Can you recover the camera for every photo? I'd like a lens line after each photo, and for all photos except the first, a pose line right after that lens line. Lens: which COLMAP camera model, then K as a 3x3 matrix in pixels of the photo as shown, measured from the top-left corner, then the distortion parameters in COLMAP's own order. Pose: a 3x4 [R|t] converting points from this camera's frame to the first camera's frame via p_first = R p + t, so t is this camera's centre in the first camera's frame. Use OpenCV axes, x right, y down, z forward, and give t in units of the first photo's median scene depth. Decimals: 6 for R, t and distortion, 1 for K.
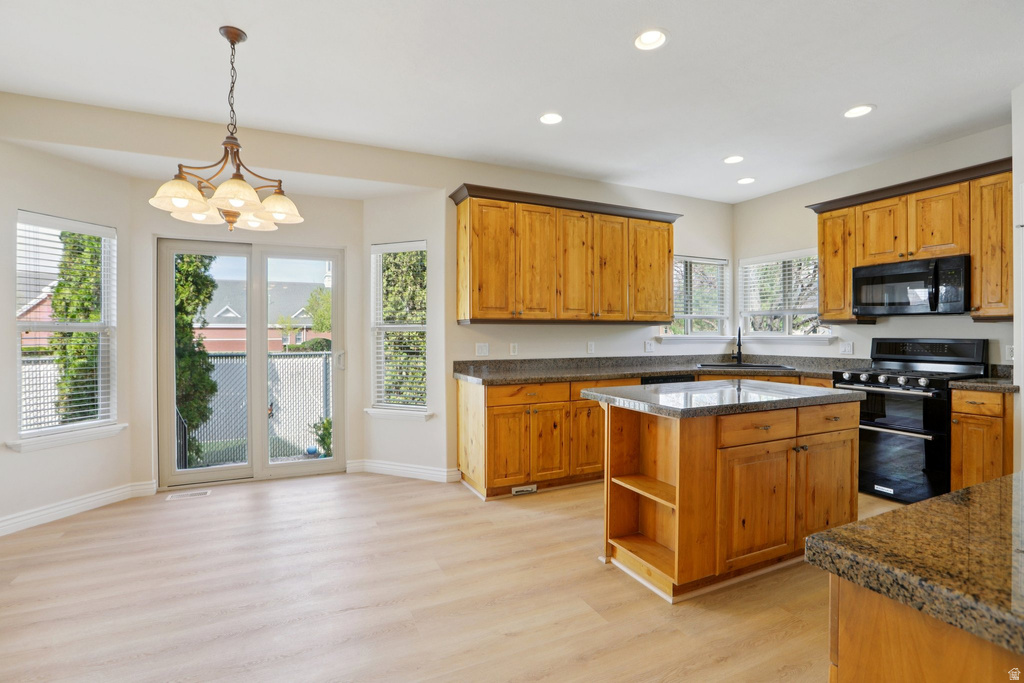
lens RADIAL K [[479.9, 0, 510.1], [0, 479.9, 335.9], [0, 0, 1]] dist [-0.059758, 0.027463]
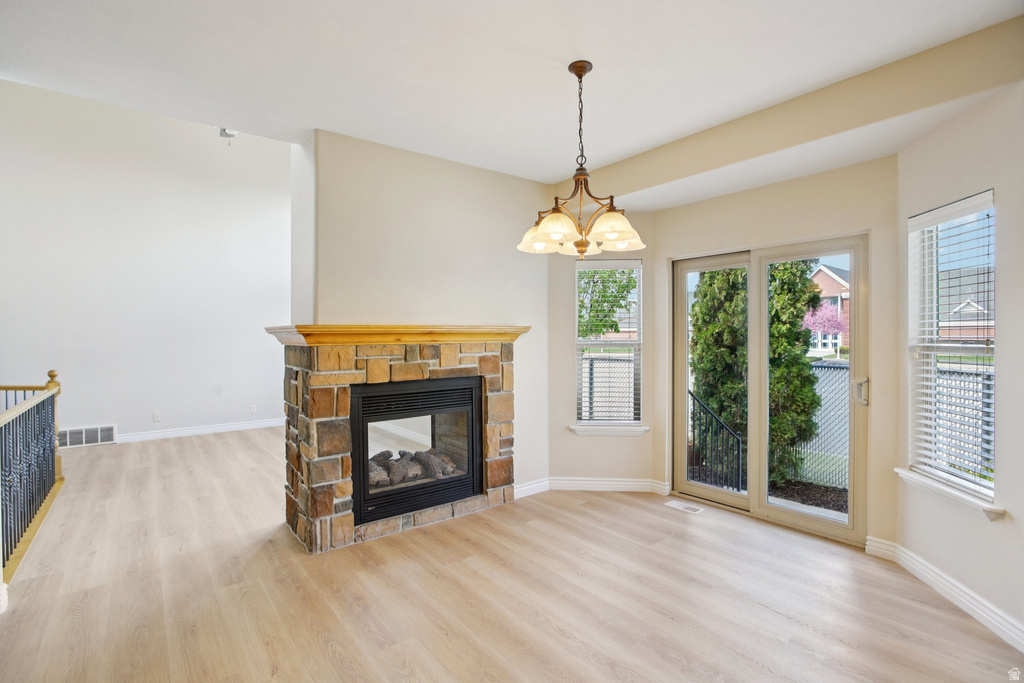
lens RADIAL K [[482.2, 0, 509.6], [0, 482.2, 337.7], [0, 0, 1]] dist [-0.052602, 0.023439]
pose [[0.230598, 0.003718, -0.973042, 0.234765], [0.001724, 0.999990, 0.004229, -0.036468], [0.973048, -0.002653, 0.230589, 0.368141]]
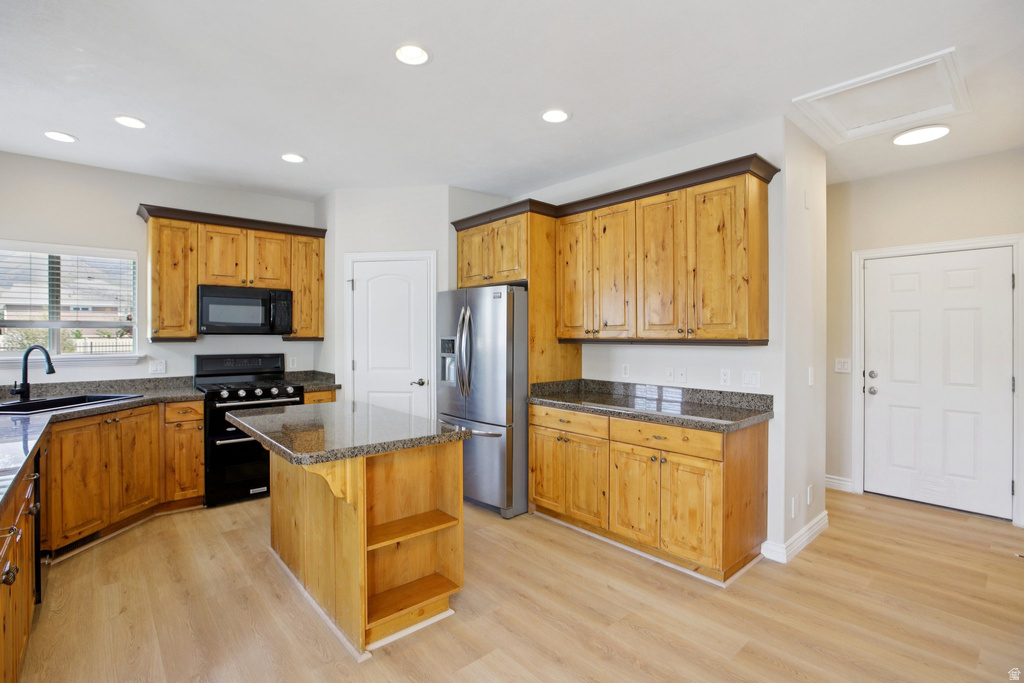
lens RADIAL K [[482.2, 0, 509.6], [0, 482.2, 337.7], [0, 0, 1]] dist [-0.052602, 0.023439]
pose [[-0.274793, -0.003518, 0.961497, -0.418572], [0.004993, 0.999975, 0.005086, -0.037998], [-0.961490, 0.006198, -0.274768, 0.666918]]
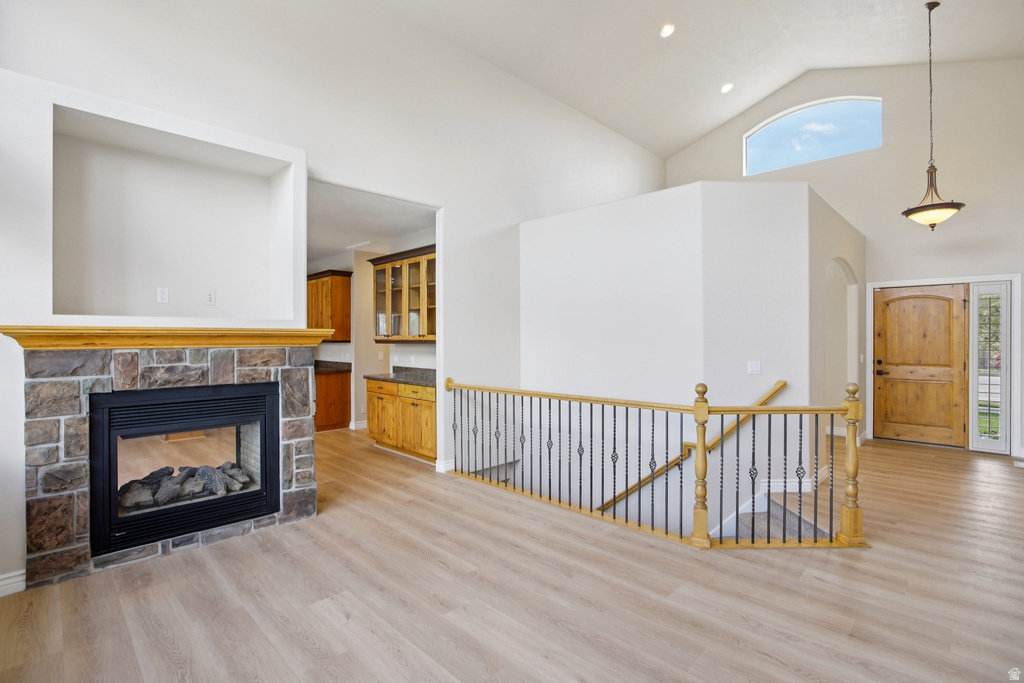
lens RADIAL K [[482.2, 0, 509.6], [0, 482.2, 337.7], [0, 0, 1]] dist [-0.052602, 0.023439]
pose [[-0.346153, 0.003123, 0.938173, -1.840984], [0.005971, 0.999982, -0.001126, -0.033598], [-0.938159, 0.005212, -0.346165, 0.118582]]
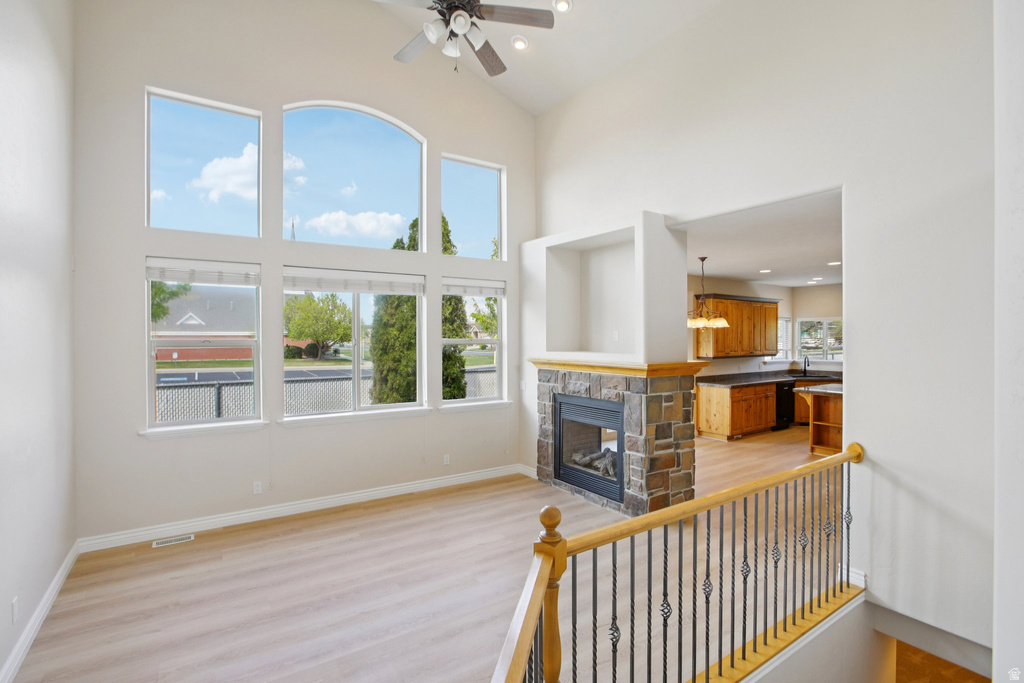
lens RADIAL K [[482.2, 0, 509.6], [0, 482.2, 337.7], [0, 0, 1]] dist [-0.052602, 0.023439]
pose [[0.986975, 0.001496, 0.160865, -1.292744], [-0.000888, 0.999992, -0.003856, -0.109823], [-0.160870, 0.003663, 0.986969, -0.915457]]
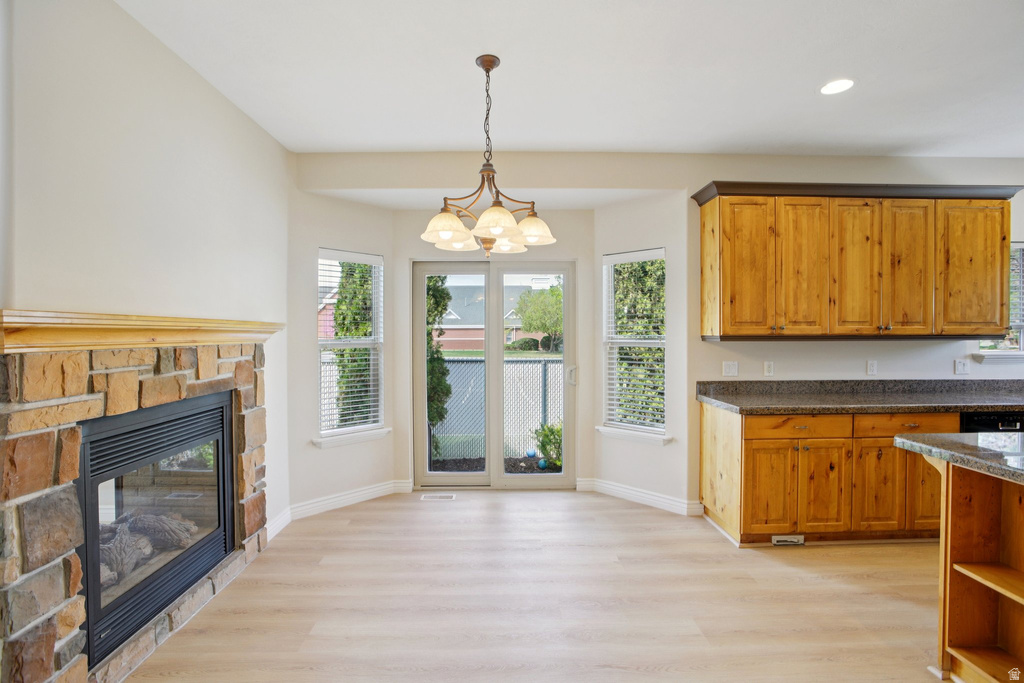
lens RADIAL K [[482.2, 0, 509.6], [0, 482.2, 337.7], [0, 0, 1]] dist [-0.052602, 0.023439]
pose [[0.914904, 0.003315, -0.403657, -0.082541], [-0.001238, 0.999985, 0.005407, -0.035242], [0.403669, -0.004447, 0.914894, 0.047328]]
